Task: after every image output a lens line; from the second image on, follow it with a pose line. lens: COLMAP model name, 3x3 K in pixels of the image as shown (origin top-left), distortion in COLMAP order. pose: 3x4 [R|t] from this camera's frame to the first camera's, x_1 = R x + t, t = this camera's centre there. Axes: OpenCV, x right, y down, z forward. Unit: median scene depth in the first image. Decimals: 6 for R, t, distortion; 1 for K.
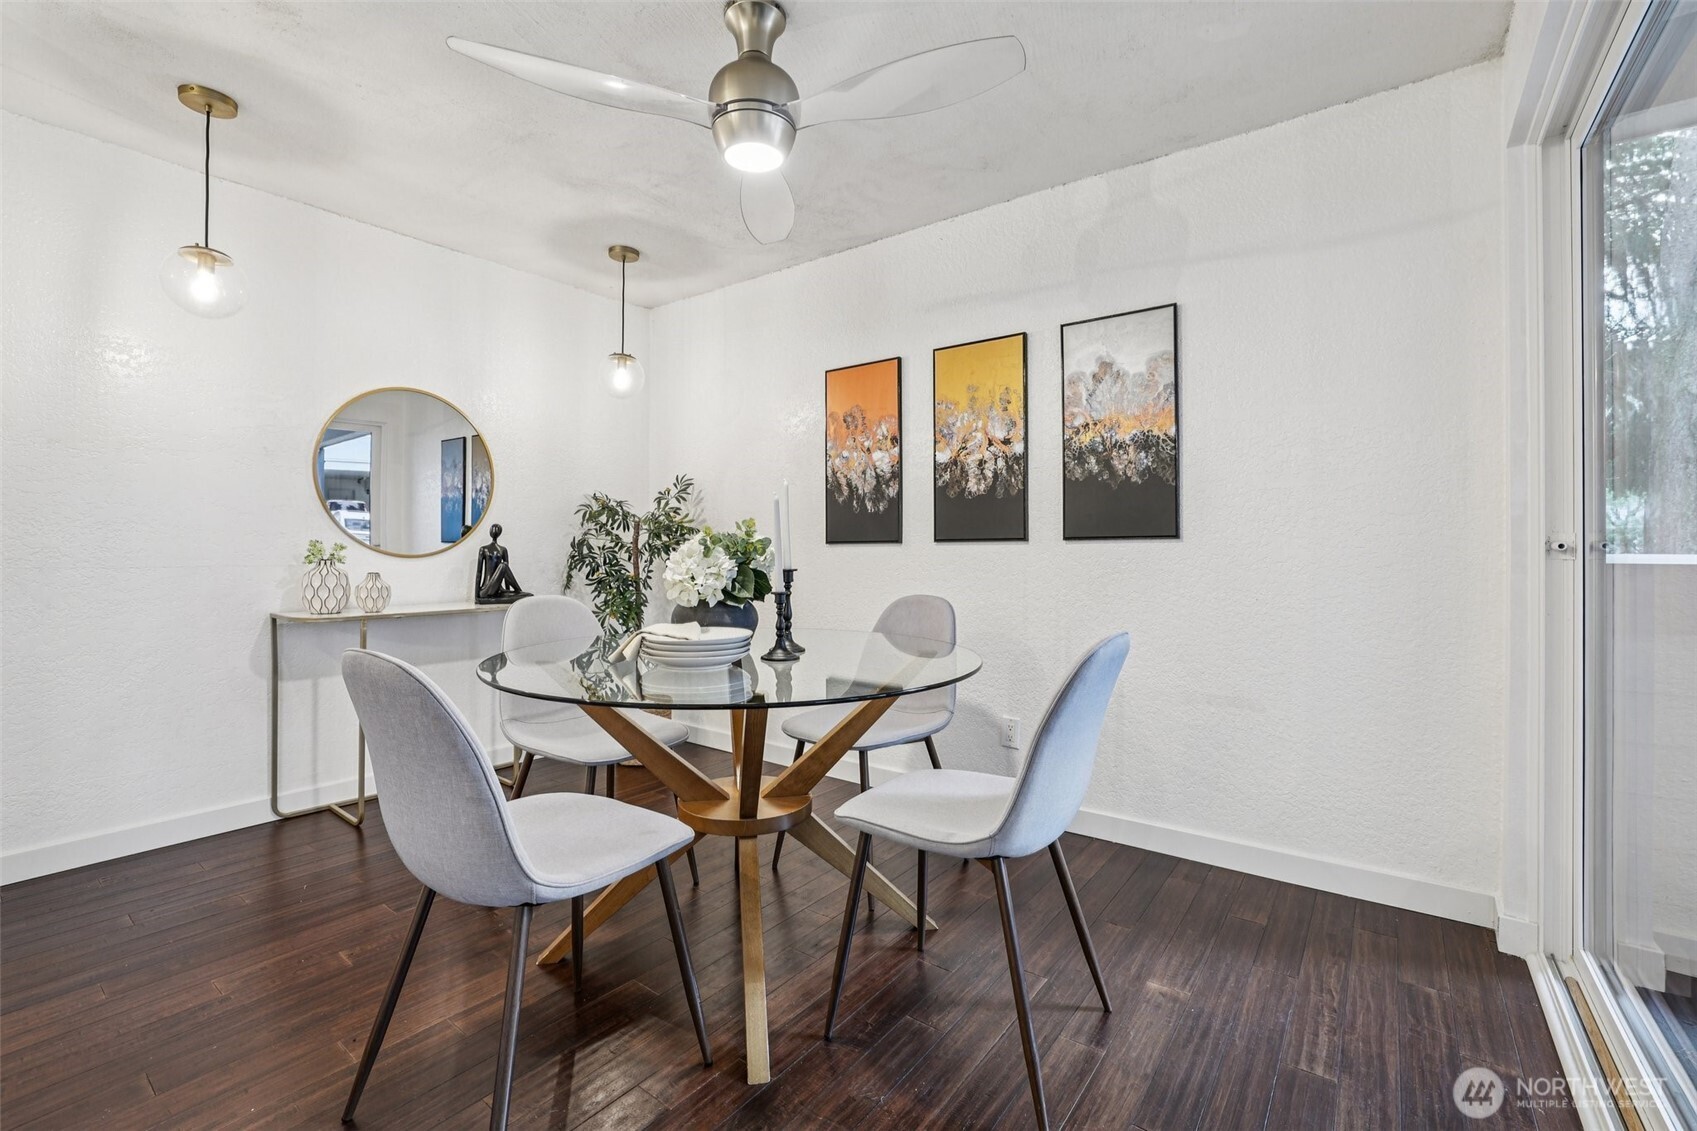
lens RADIAL K [[726.0, 0, 839.9], [0, 726.0, 553.8], [0, 0, 1]] dist [-0.051784, 0.019301]
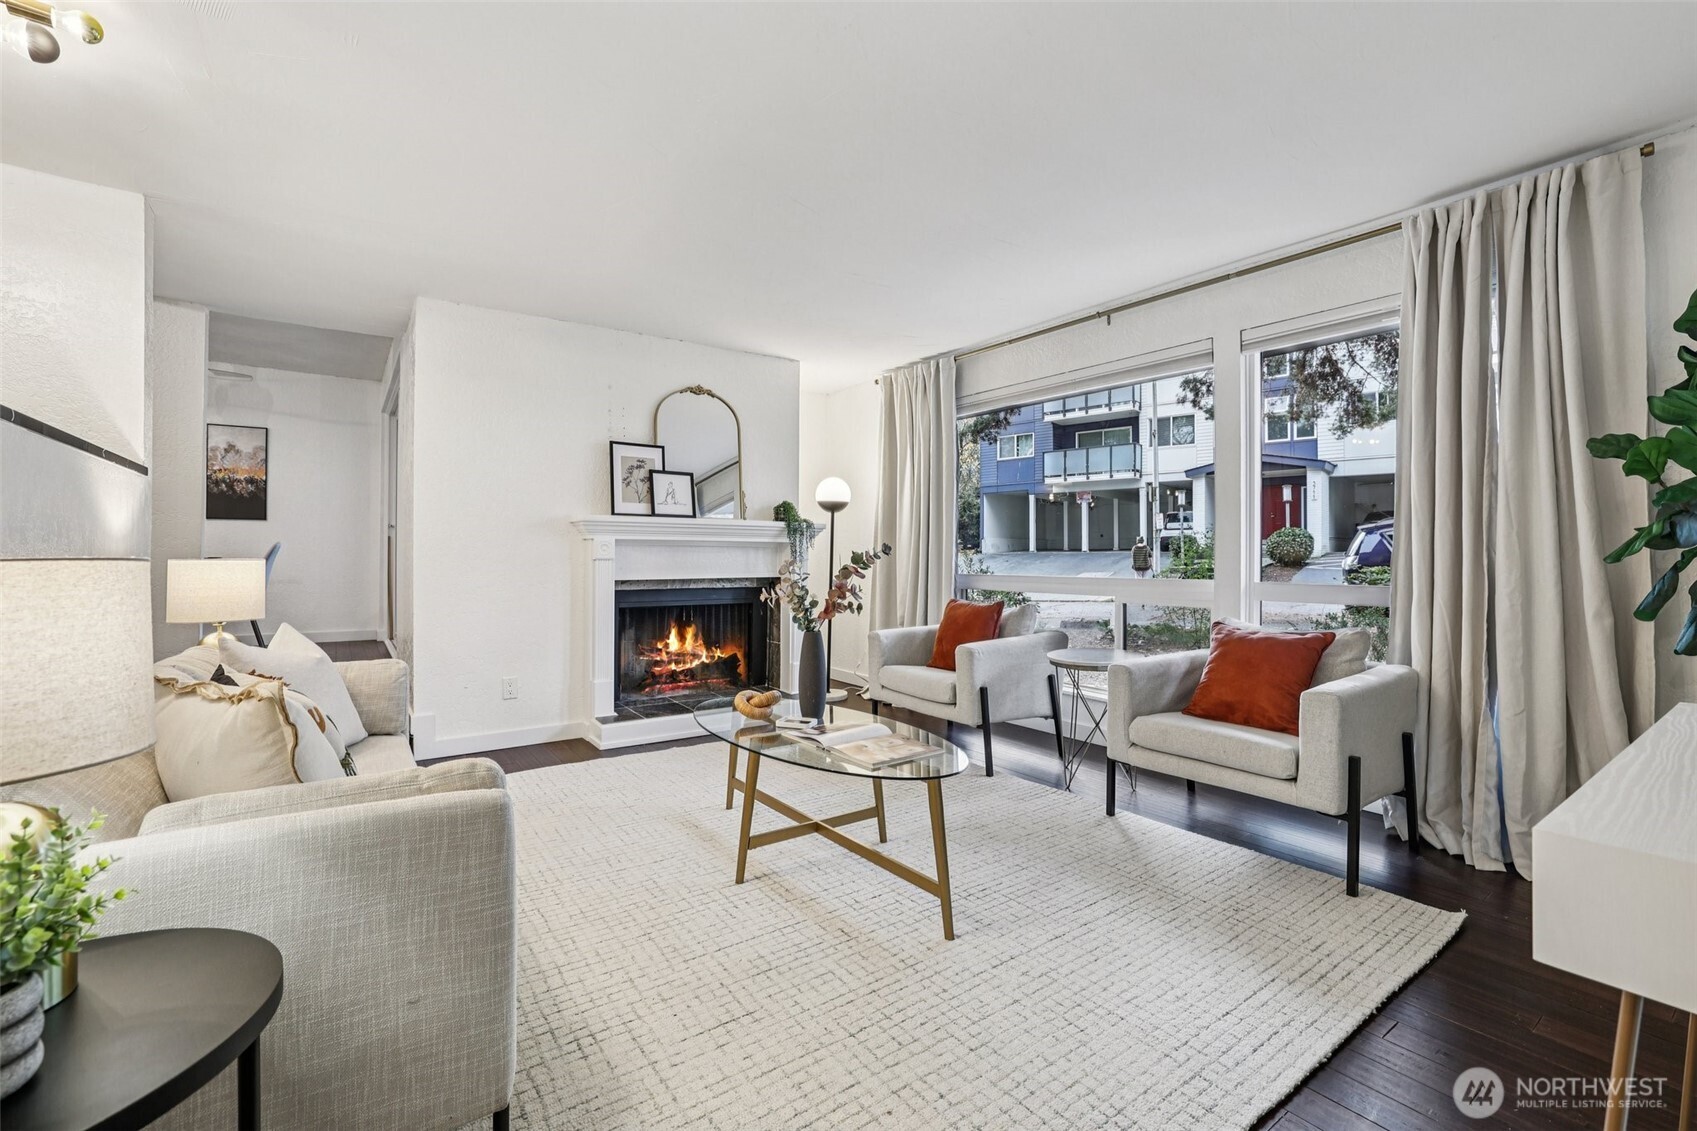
lens RADIAL K [[732.7, 0, 856.2], [0, 732.7, 544.4], [0, 0, 1]] dist [-0.049370, 0.019578]
pose [[0.294867, 0.014614, 0.955427, -1.155802], [-0.004088, 0.999893, -0.014032, 0.079499], [-0.955530, 0.000232, 0.294895, -1.518756]]
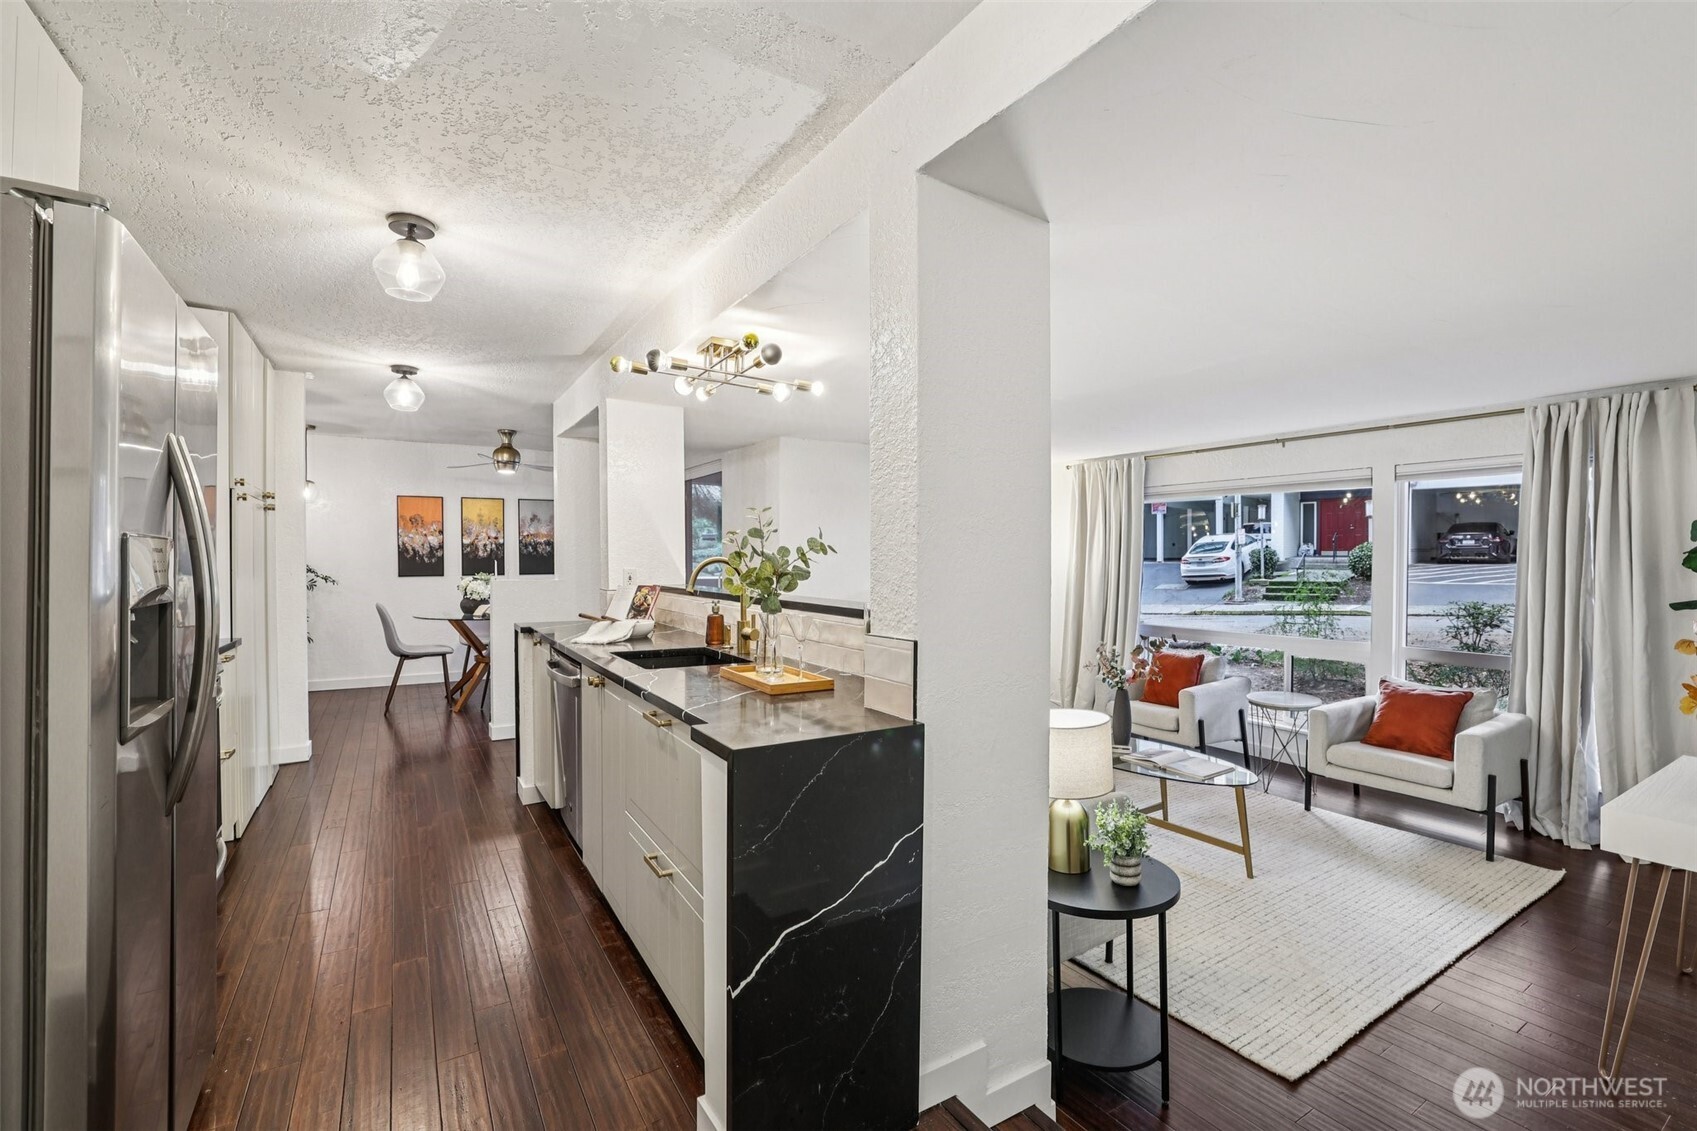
lens RADIAL K [[740.1, 0, 850.2], [0, 740.1, 561.7], [0, 0, 1]] dist [-0.053414, 0.019442]
pose [[0.359801, -0.009744, 0.932978, -1.827174], [0.001072, 0.999949, 0.010030, -0.092666], [-0.933029, -0.002609, 0.359793, -1.204278]]
